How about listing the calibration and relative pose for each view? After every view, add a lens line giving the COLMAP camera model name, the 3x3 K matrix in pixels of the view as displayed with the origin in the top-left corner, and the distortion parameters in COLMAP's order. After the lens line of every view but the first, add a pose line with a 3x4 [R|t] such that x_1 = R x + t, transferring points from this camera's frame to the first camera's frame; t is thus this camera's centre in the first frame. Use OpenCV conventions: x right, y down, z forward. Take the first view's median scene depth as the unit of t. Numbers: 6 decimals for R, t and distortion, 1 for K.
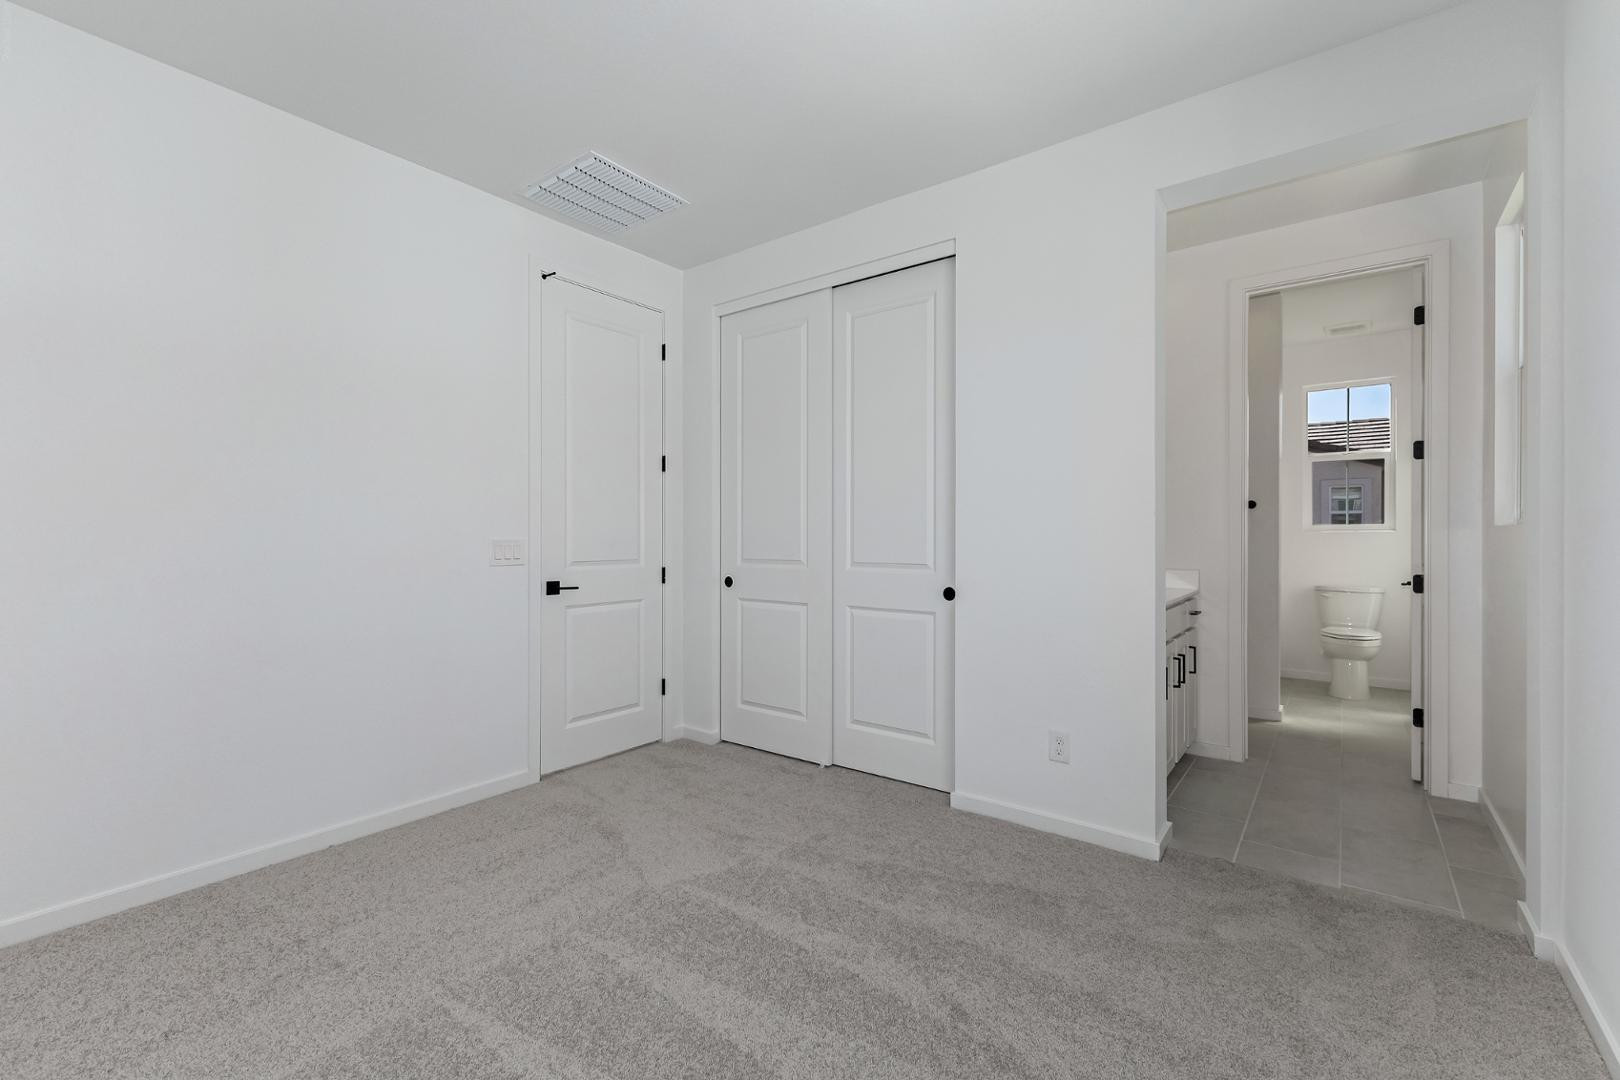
lens RADIAL K [[704.5, 0, 803.9], [0, 704.5, 538.2], [0, 0, 1]] dist [0.013005, -0.003170]
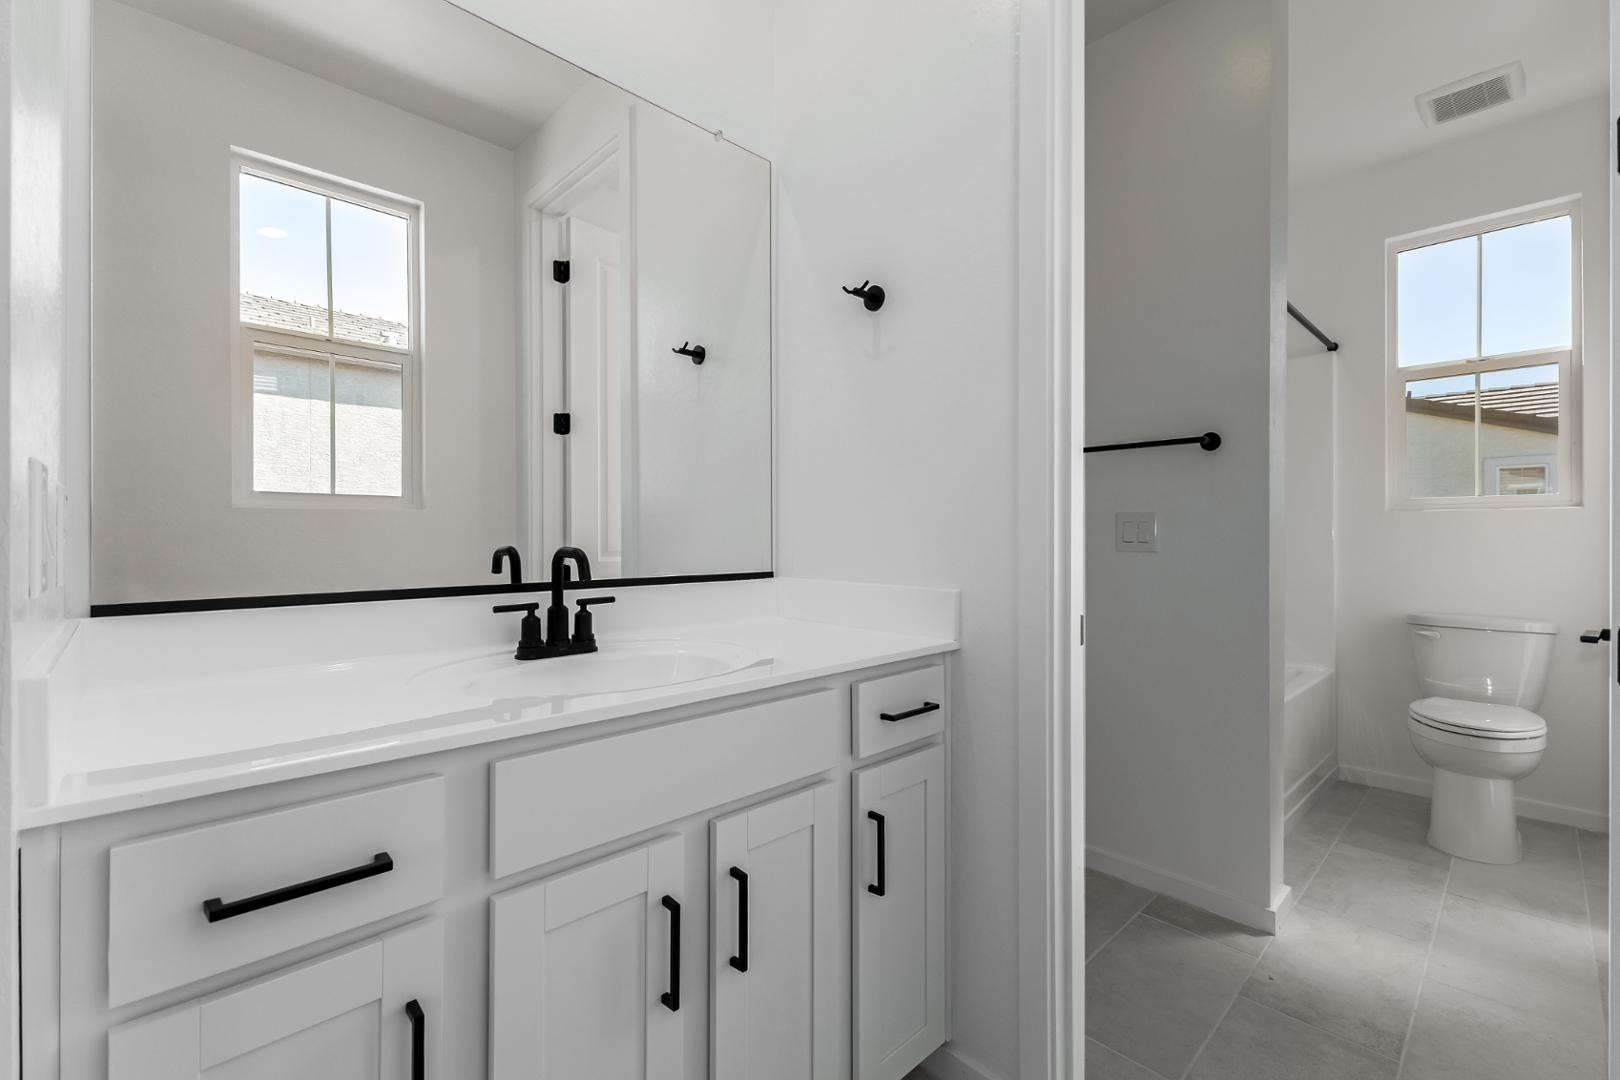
lens RADIAL K [[704.5, 0, 807.1], [0, 704.5, 539.1], [0, 0, 1]] dist [0.013005, -0.003170]
pose [[0.989204, -0.000129, -0.146545, 0.397071], [-0.000874, 0.999977, -0.006779, 0.016802], [0.146542, 0.006833, 0.989181, 0.459664]]
